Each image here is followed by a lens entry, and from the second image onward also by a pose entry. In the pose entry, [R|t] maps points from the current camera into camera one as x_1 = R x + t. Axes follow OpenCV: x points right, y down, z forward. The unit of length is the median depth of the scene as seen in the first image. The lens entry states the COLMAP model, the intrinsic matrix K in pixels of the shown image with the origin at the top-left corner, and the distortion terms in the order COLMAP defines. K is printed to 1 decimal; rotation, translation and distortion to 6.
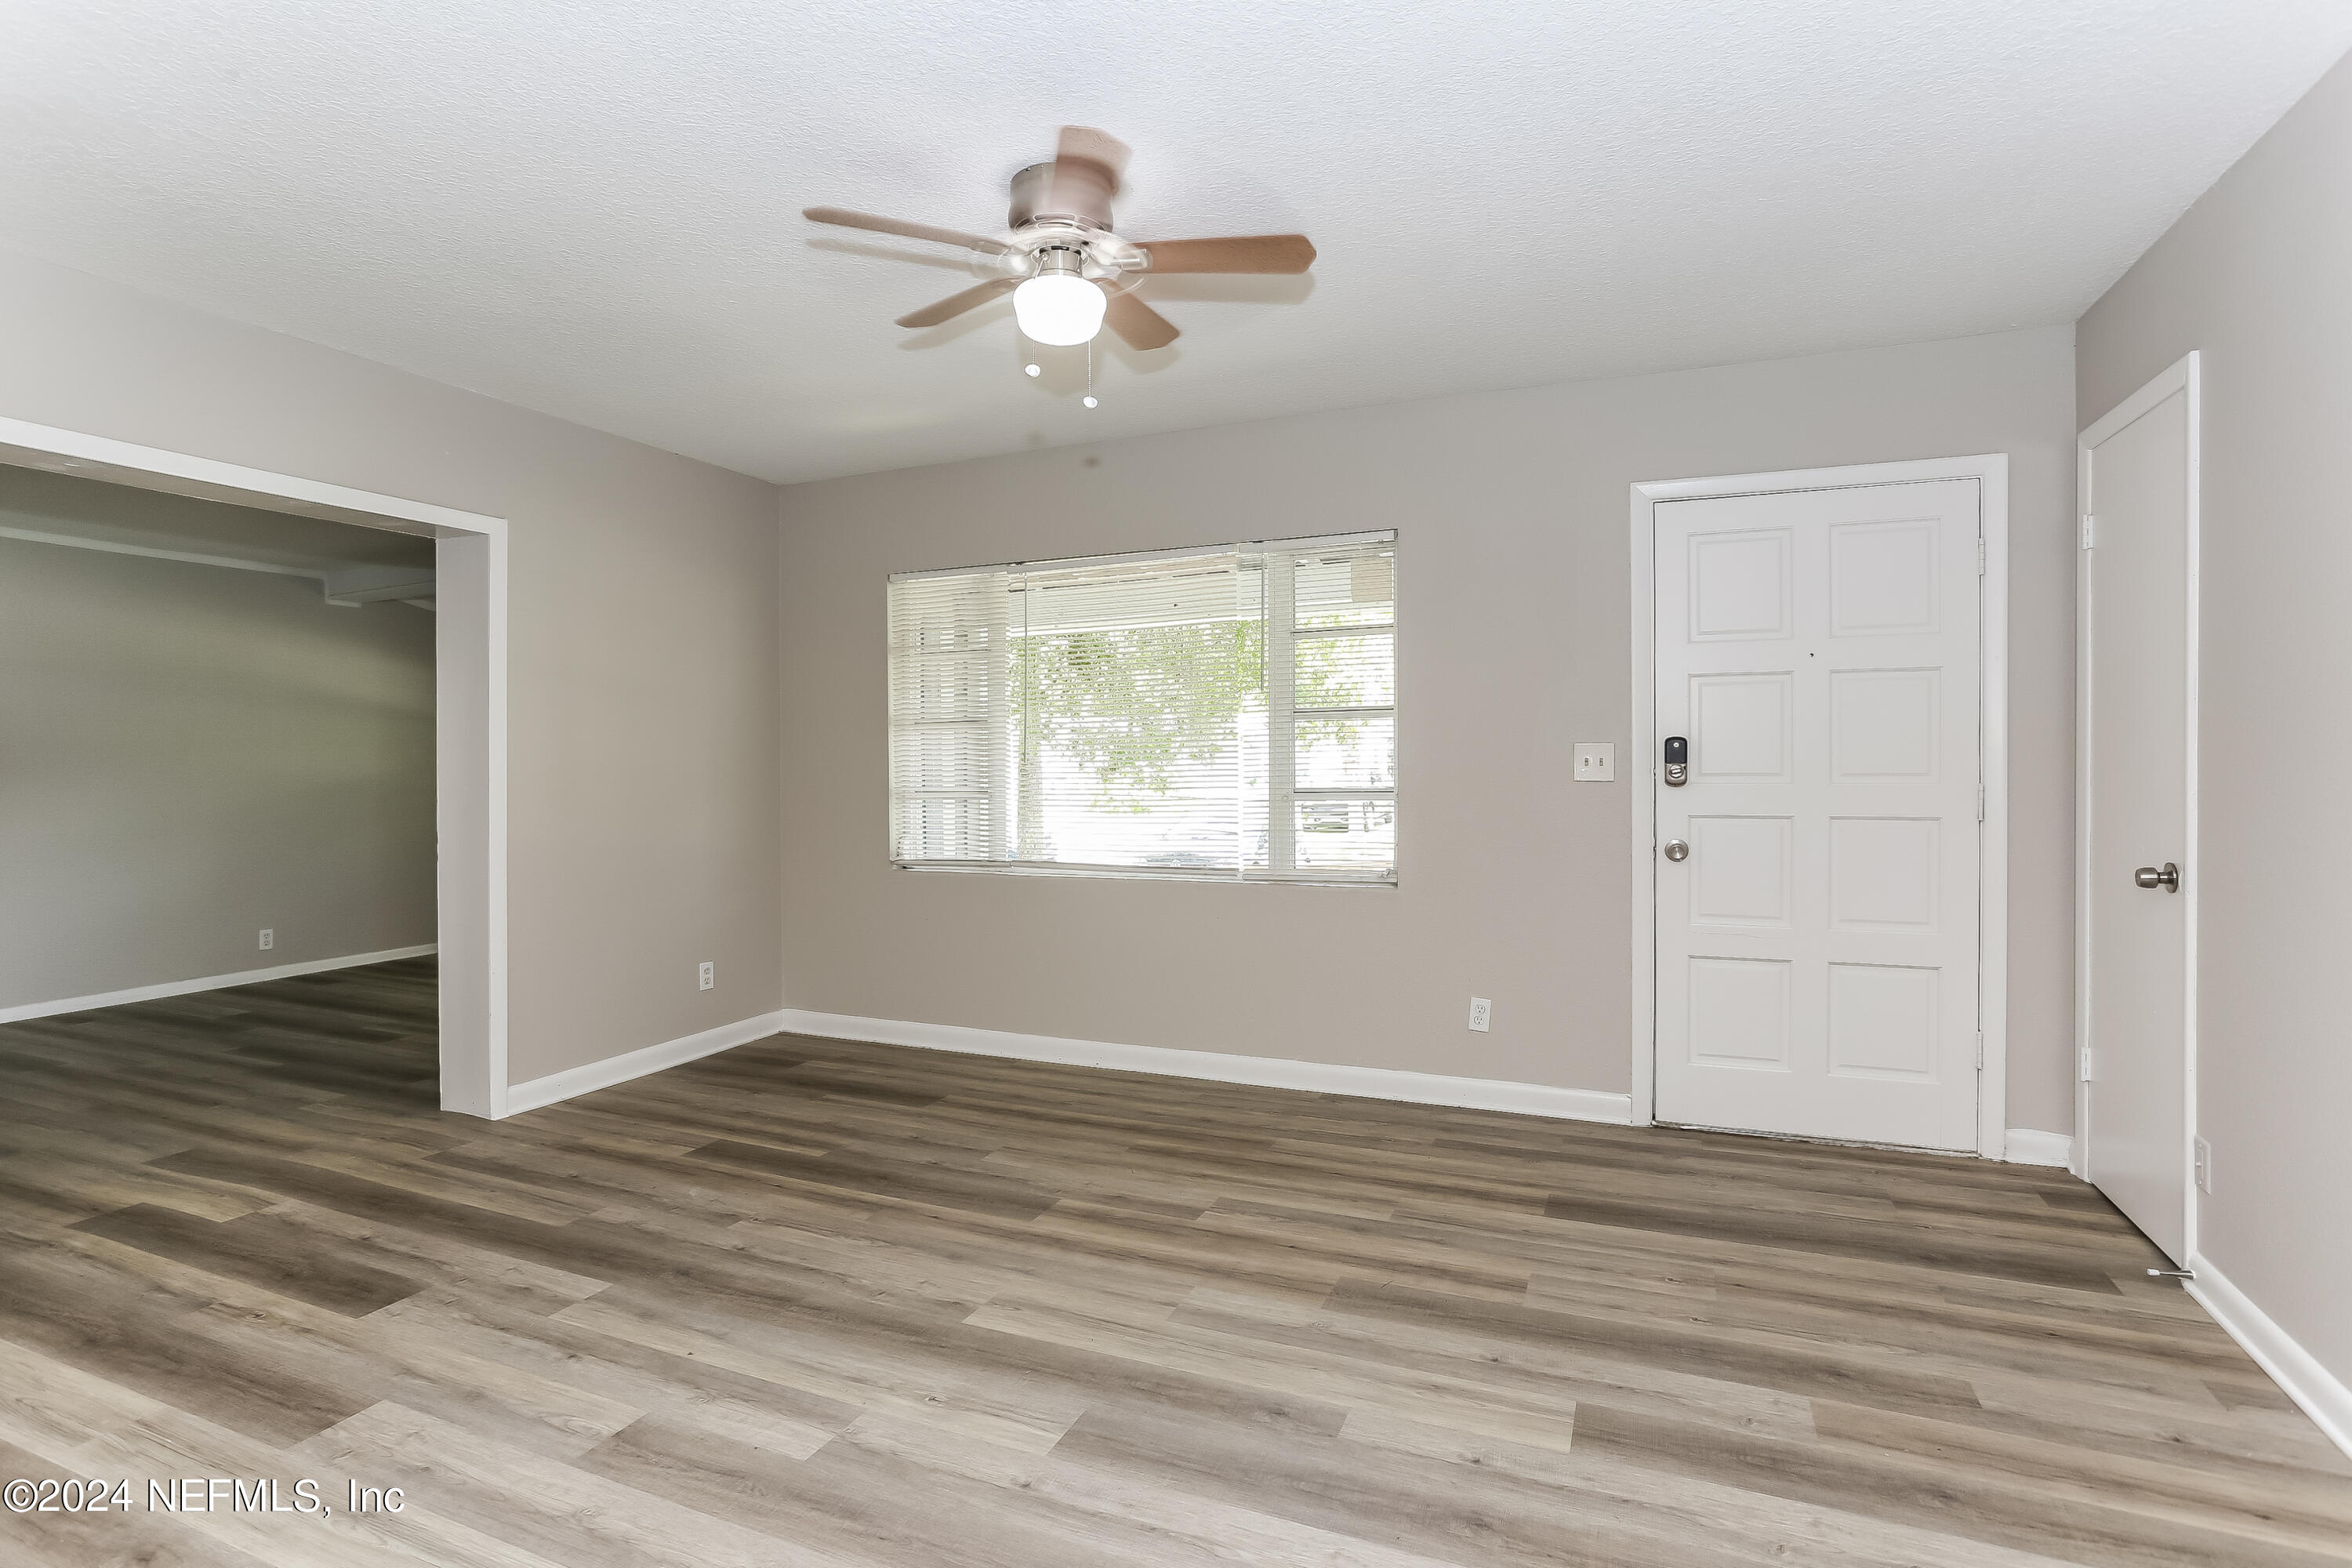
lens RADIAL K [[1148.4, 0, 1182.1], [0, 1148.4, 789.7], [0, 0, 1]] dist [-0.043961, 0.014432]
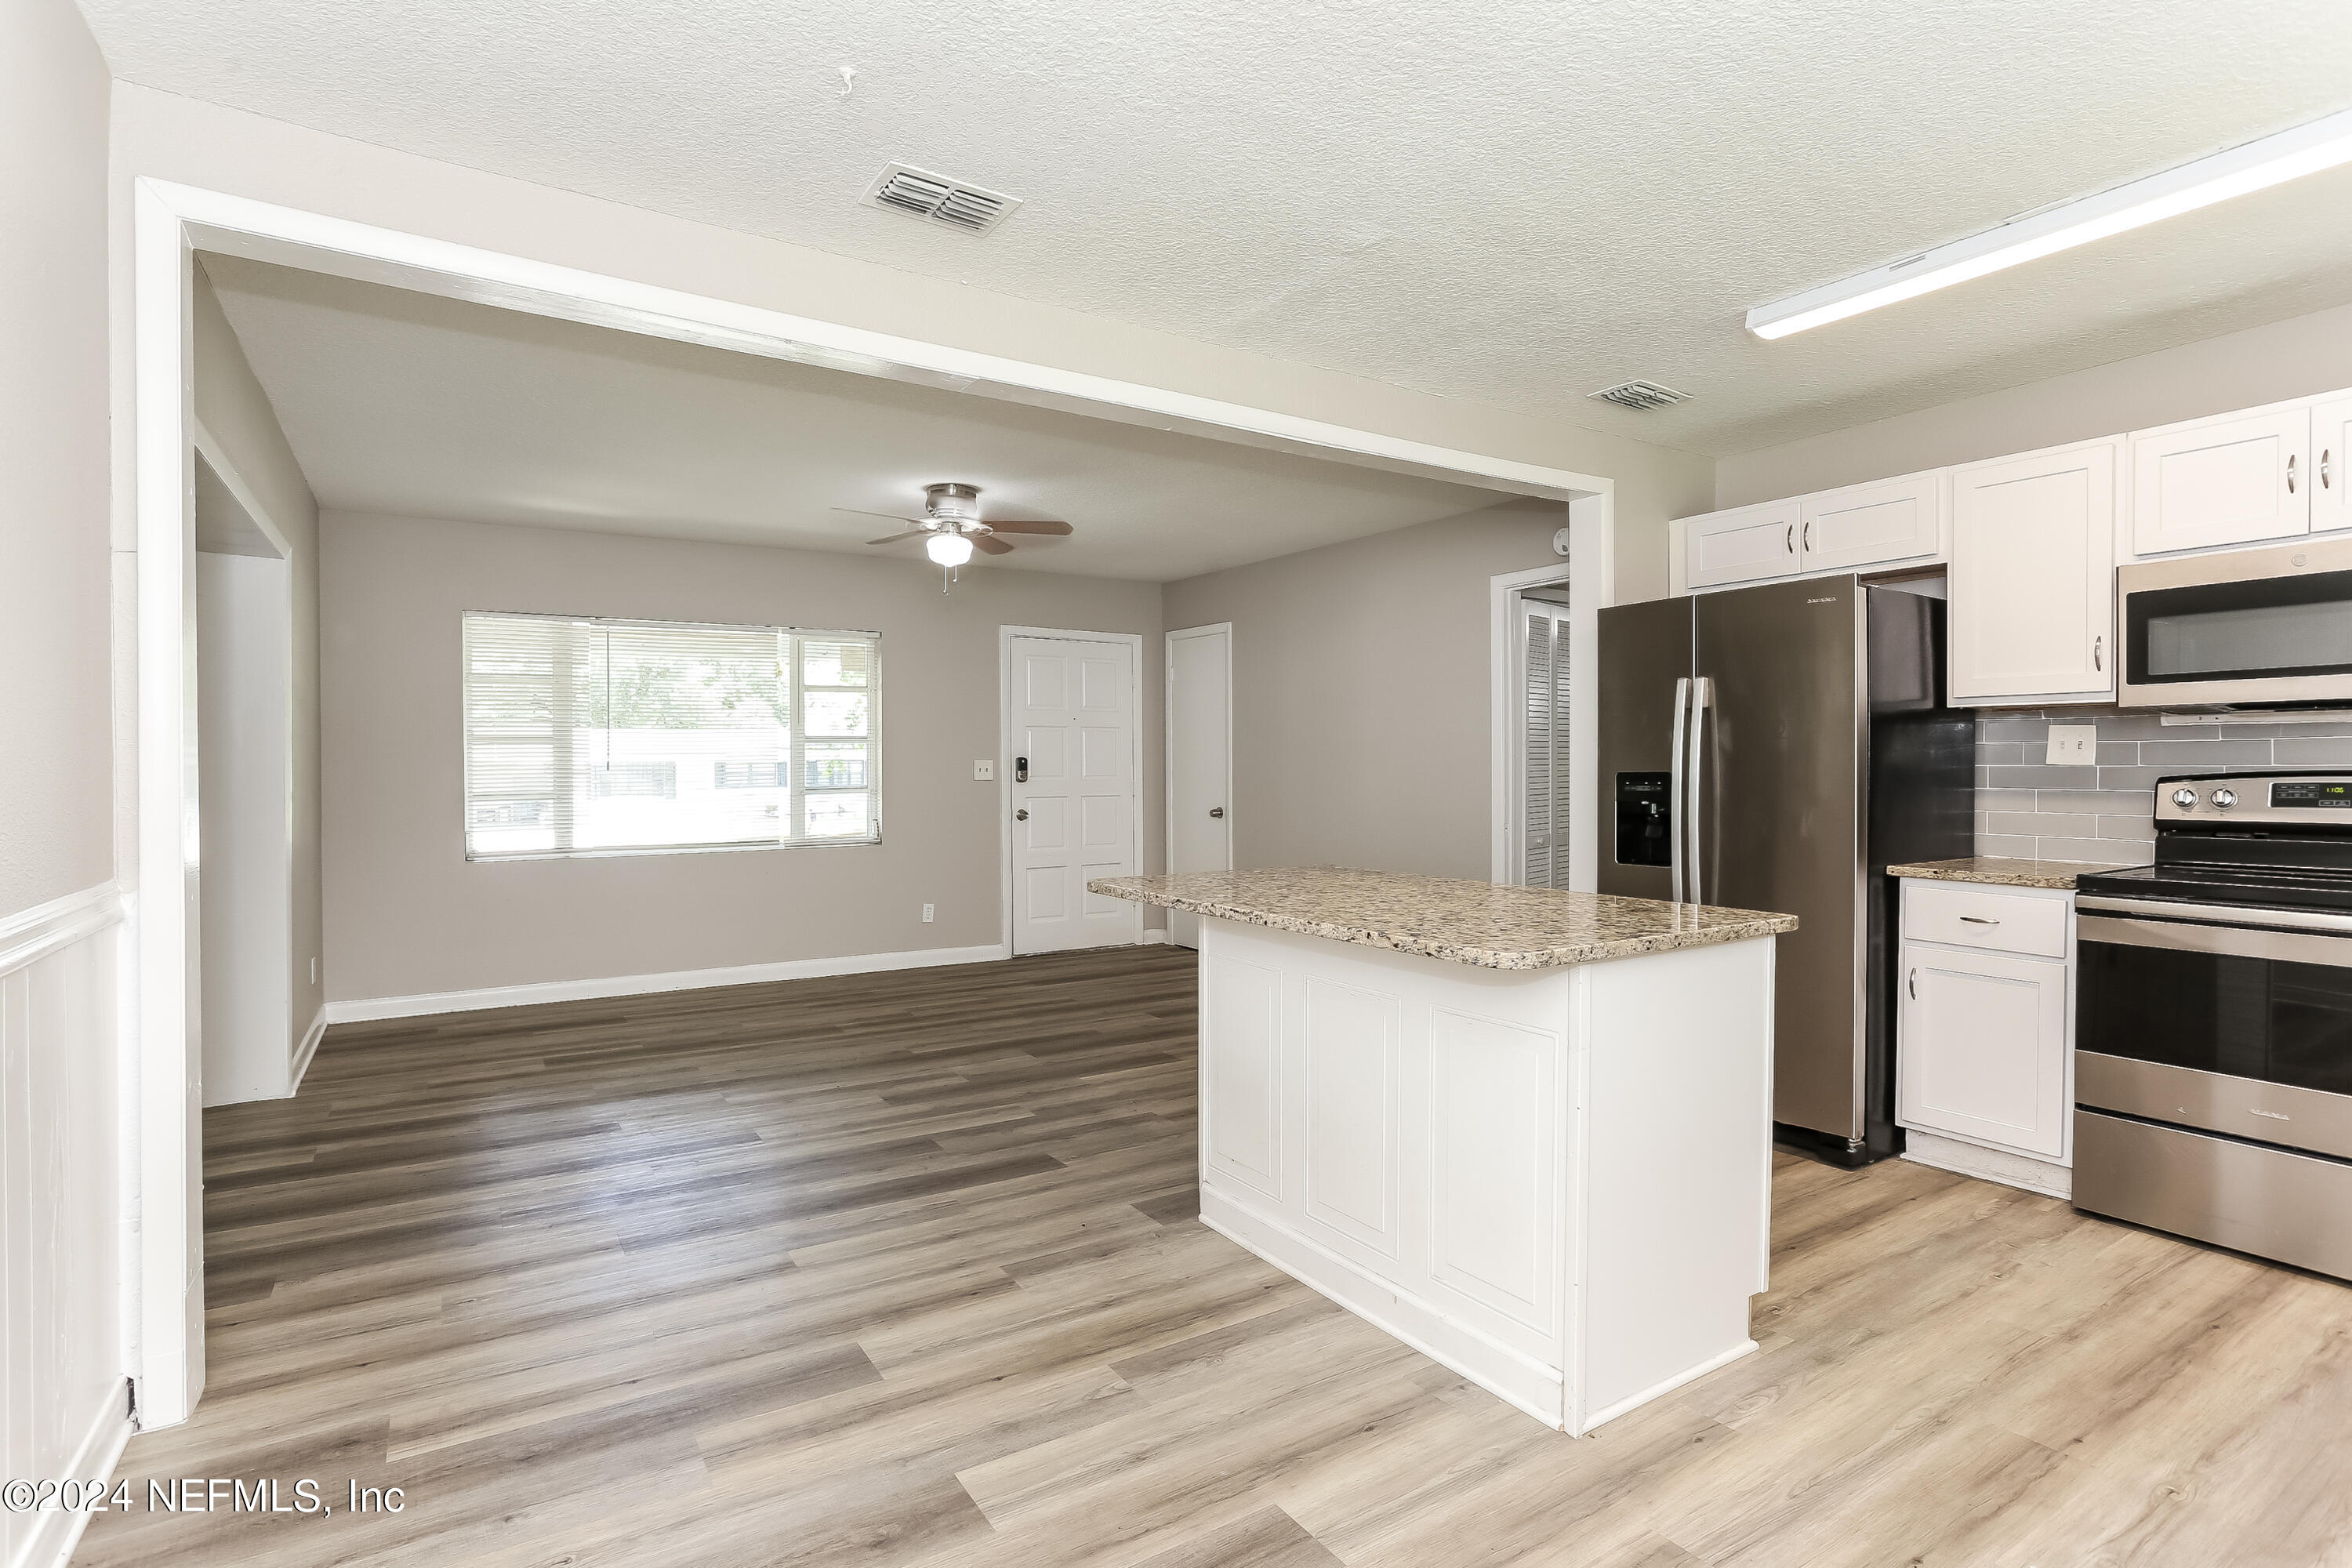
lens RADIAL K [[1148.4, 0, 1171.9], [0, 1148.4, 776.0], [0, 0, 1]] dist [-0.043961, 0.014432]
pose [[0.563628, -0.004536, 0.826016, -1.304476], [0.020834, 0.999745, -0.008726, 0.011214], [-0.825766, 0.022127, 0.563579, -0.412767]]
